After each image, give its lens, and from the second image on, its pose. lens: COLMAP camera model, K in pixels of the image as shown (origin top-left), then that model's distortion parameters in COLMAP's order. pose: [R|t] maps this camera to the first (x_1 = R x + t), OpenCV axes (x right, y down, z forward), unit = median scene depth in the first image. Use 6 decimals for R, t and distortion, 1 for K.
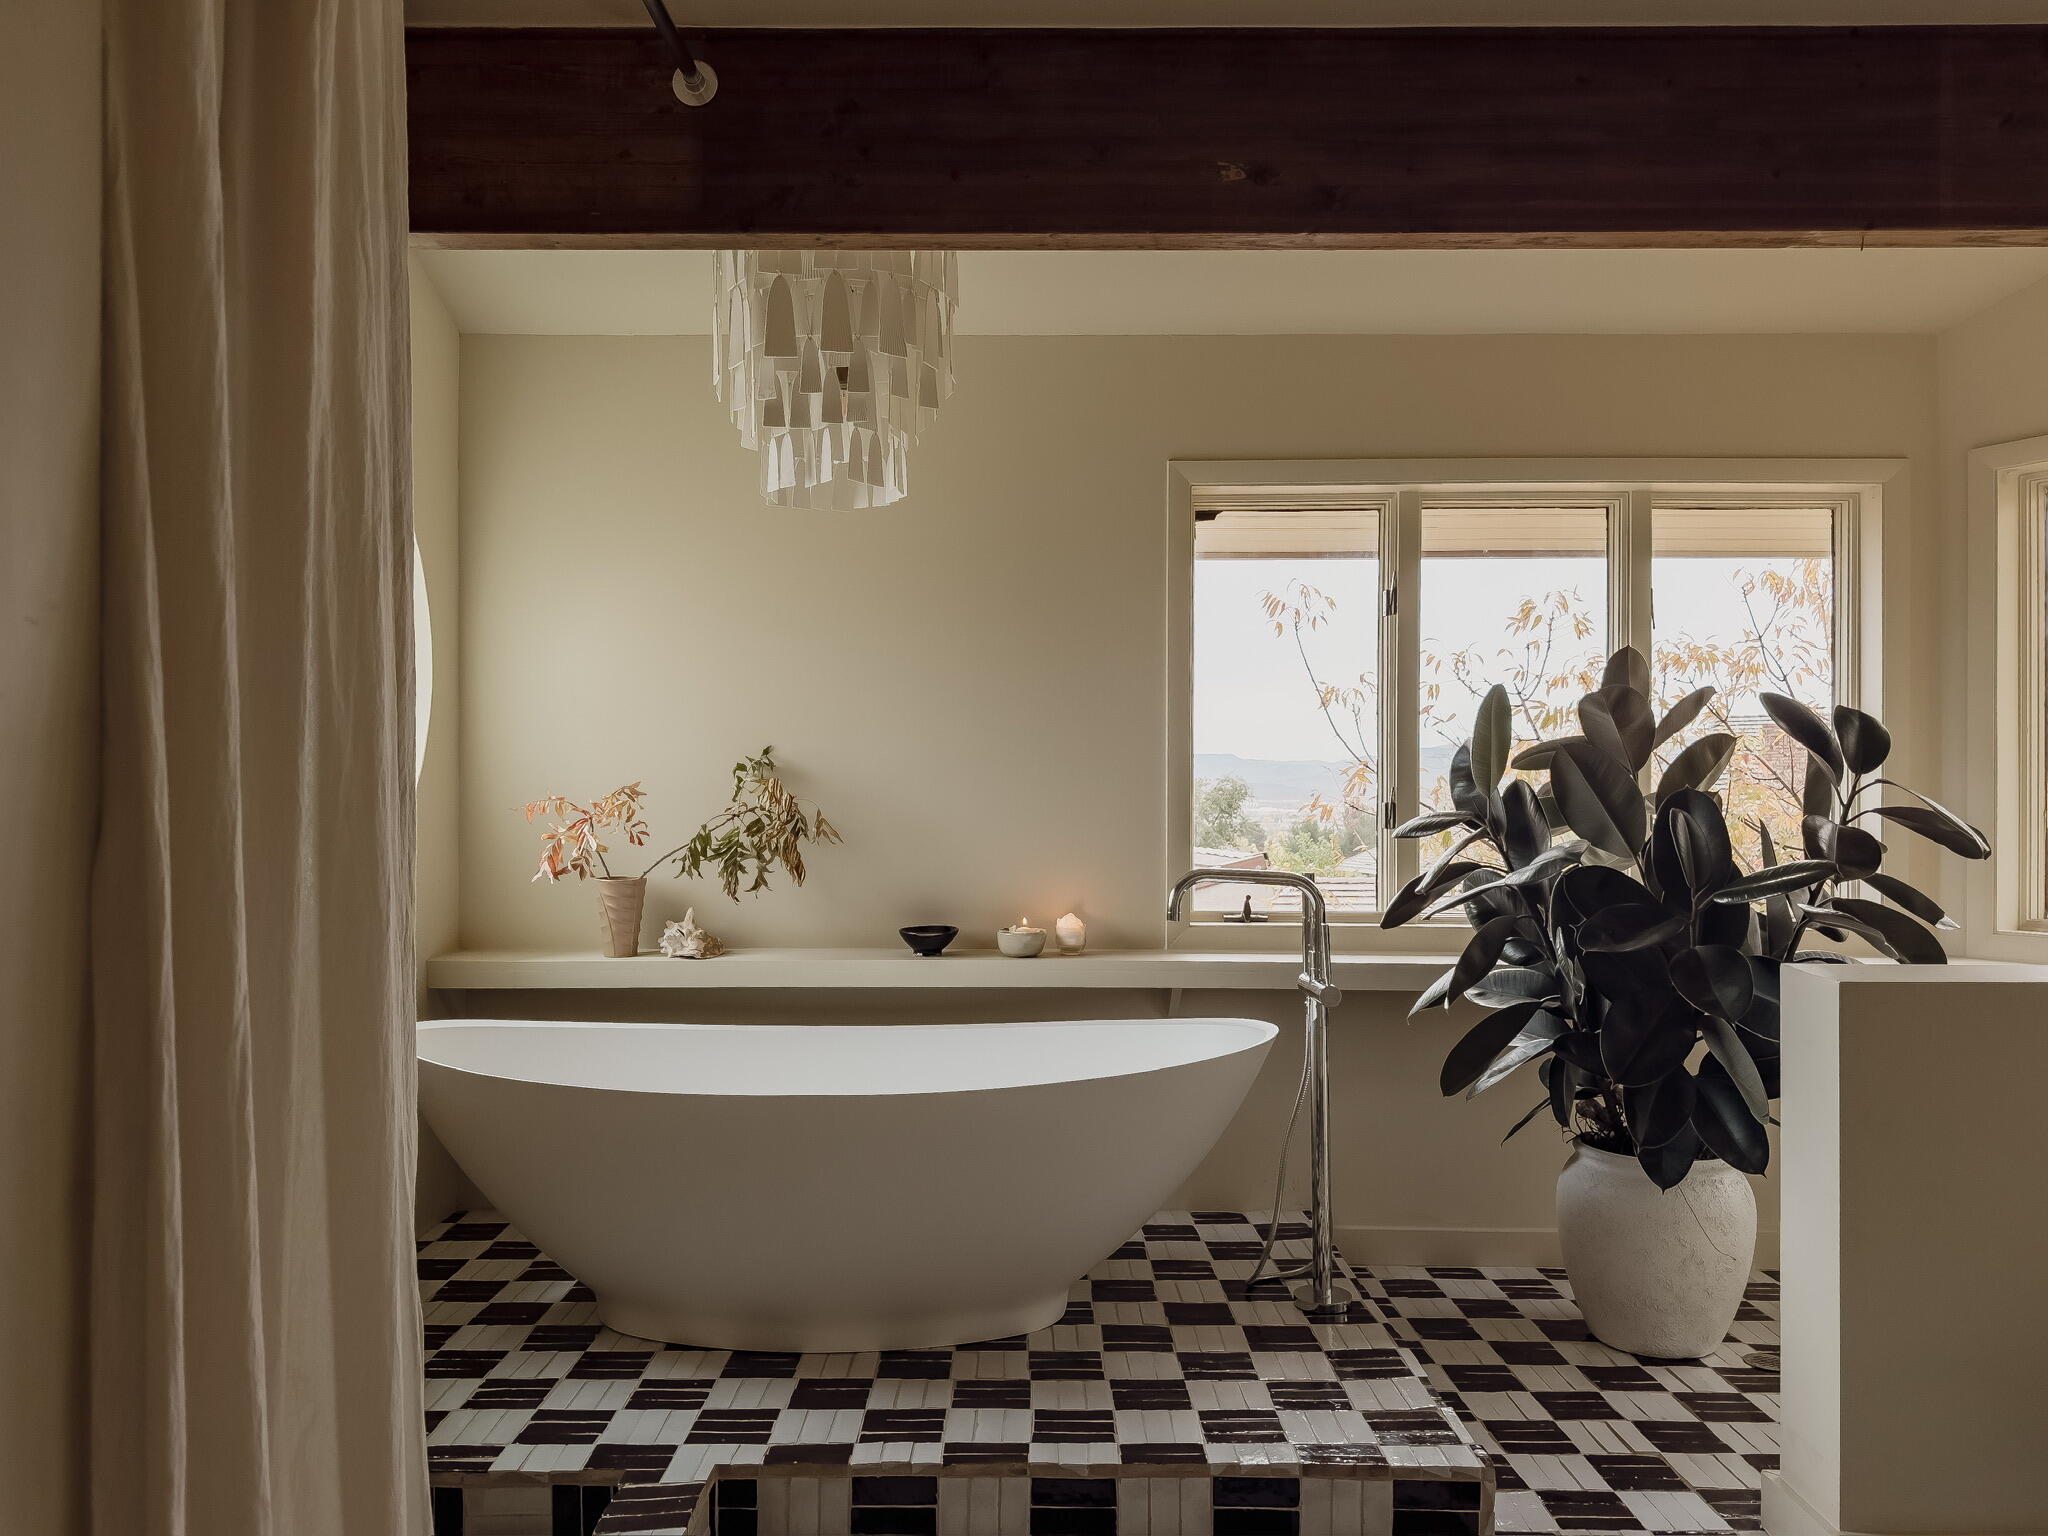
lens RADIAL K [[1528.0, 0, 1024.0], [0, 1528.0, 768.0], [0, 0, 1]] dist [0.132705, -0.260246]
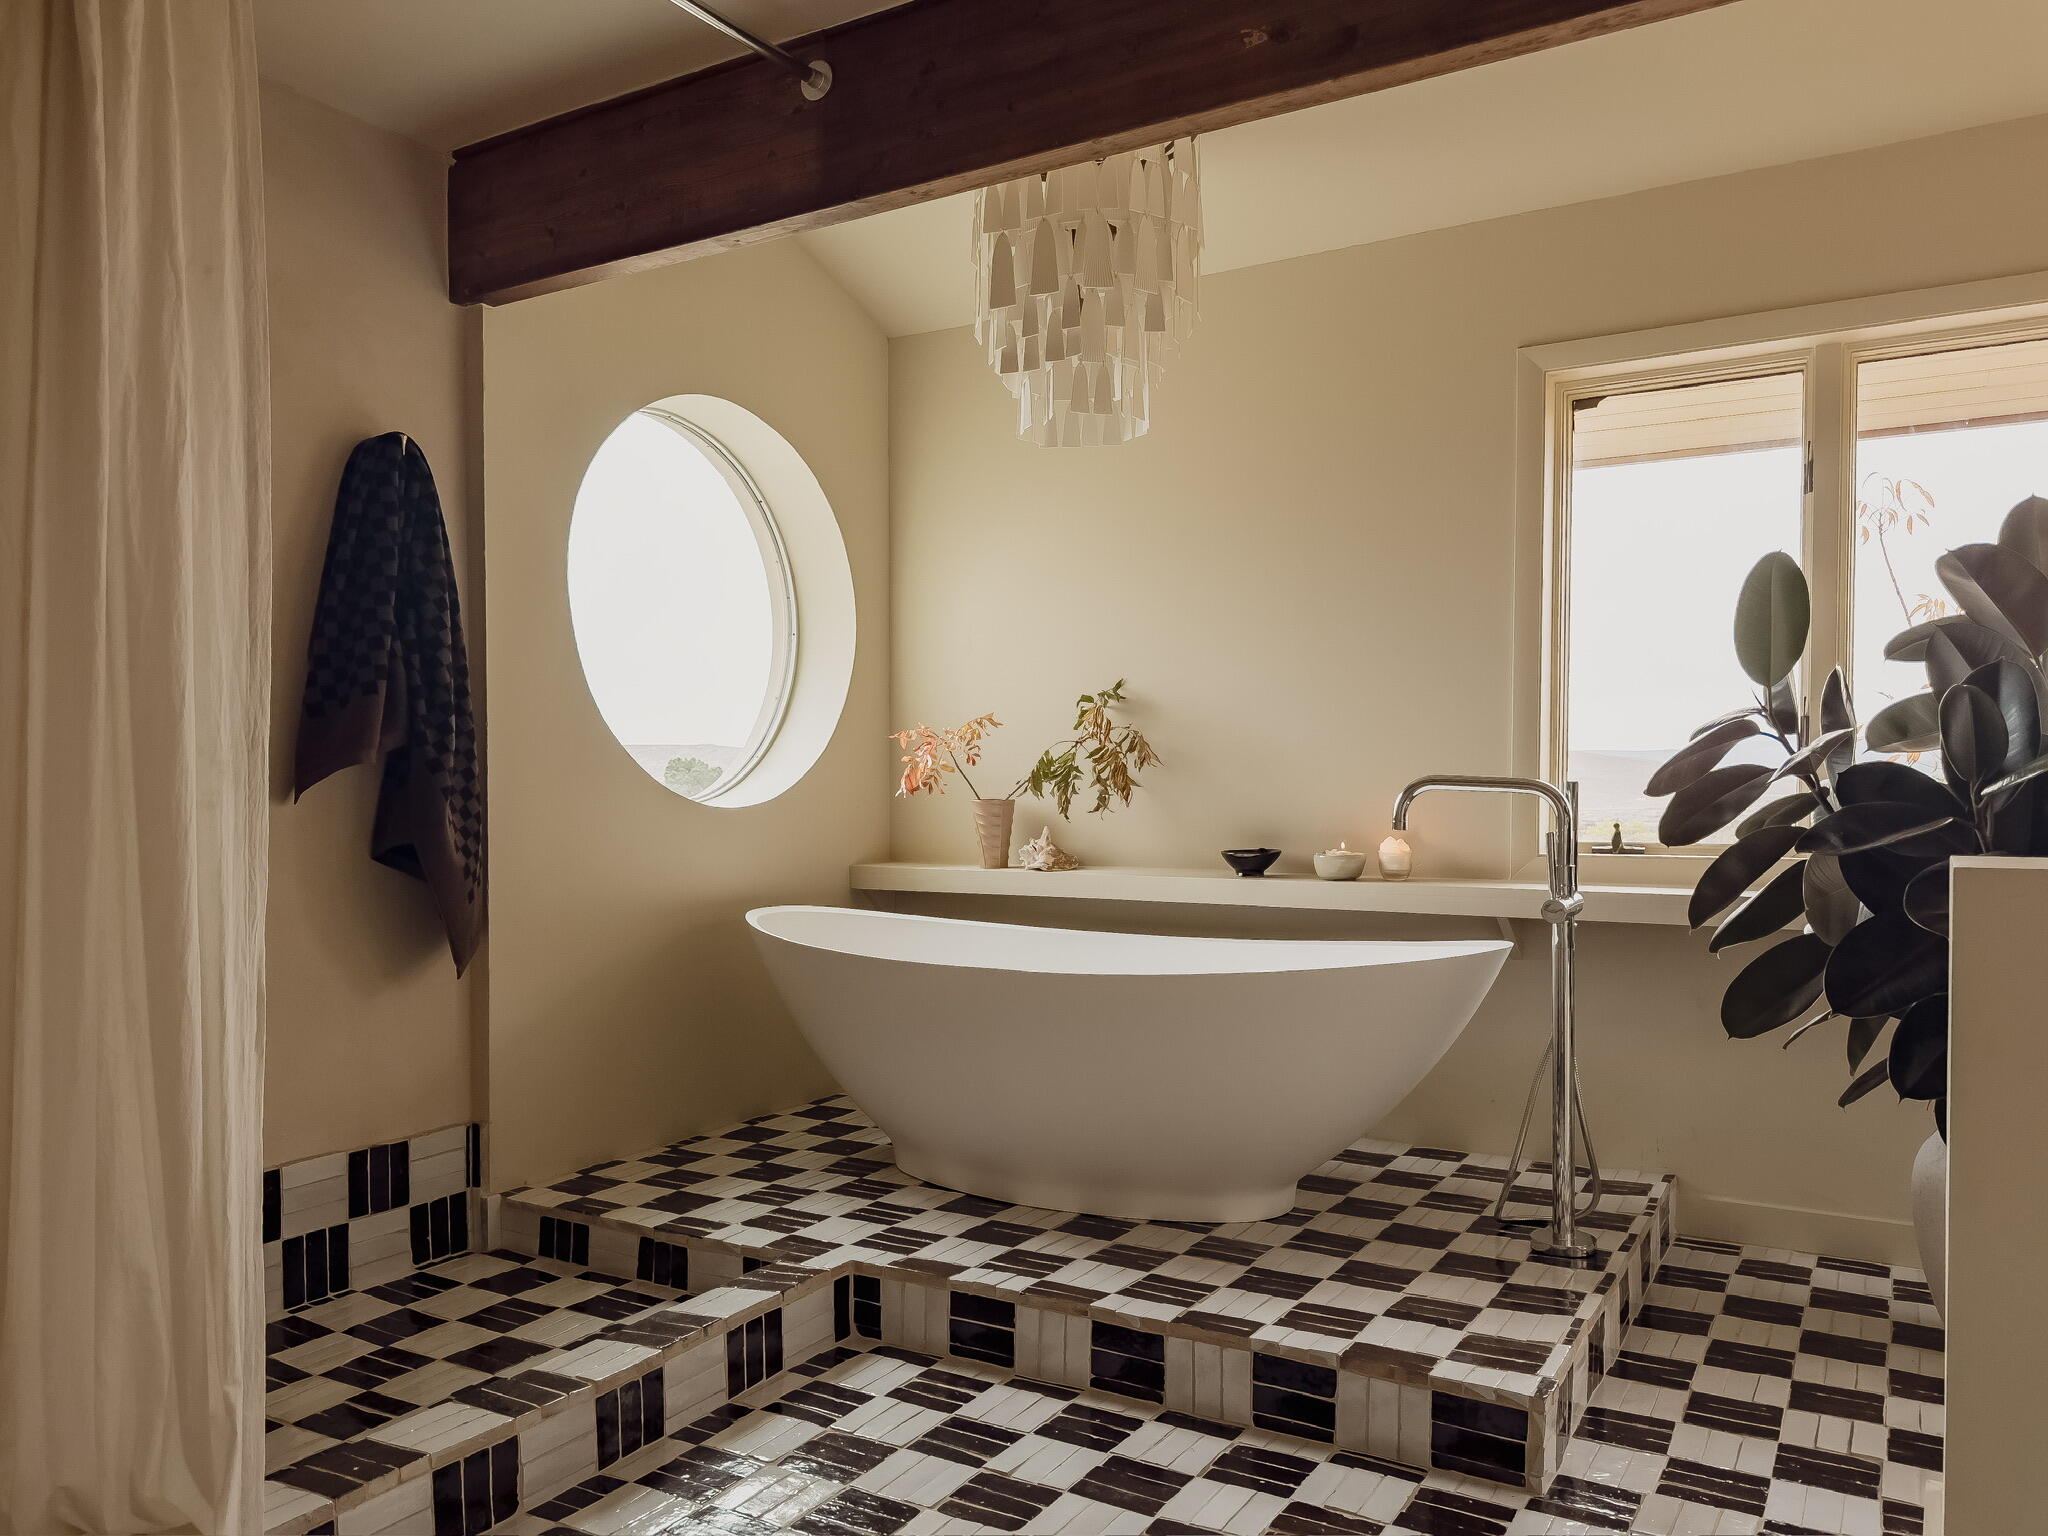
lens RADIAL K [[1538.2, 0, 1025.8], [0, 1538.2, 802.7], [0, 0, 1]] dist [0.145194, -0.265689]
pose [[0.853488, -0.001854, -0.521110, 0.423148], [0.013233, 0.999748, 0.018116, 0.064437], [0.520945, -0.022358, 0.853297, 0.053402]]
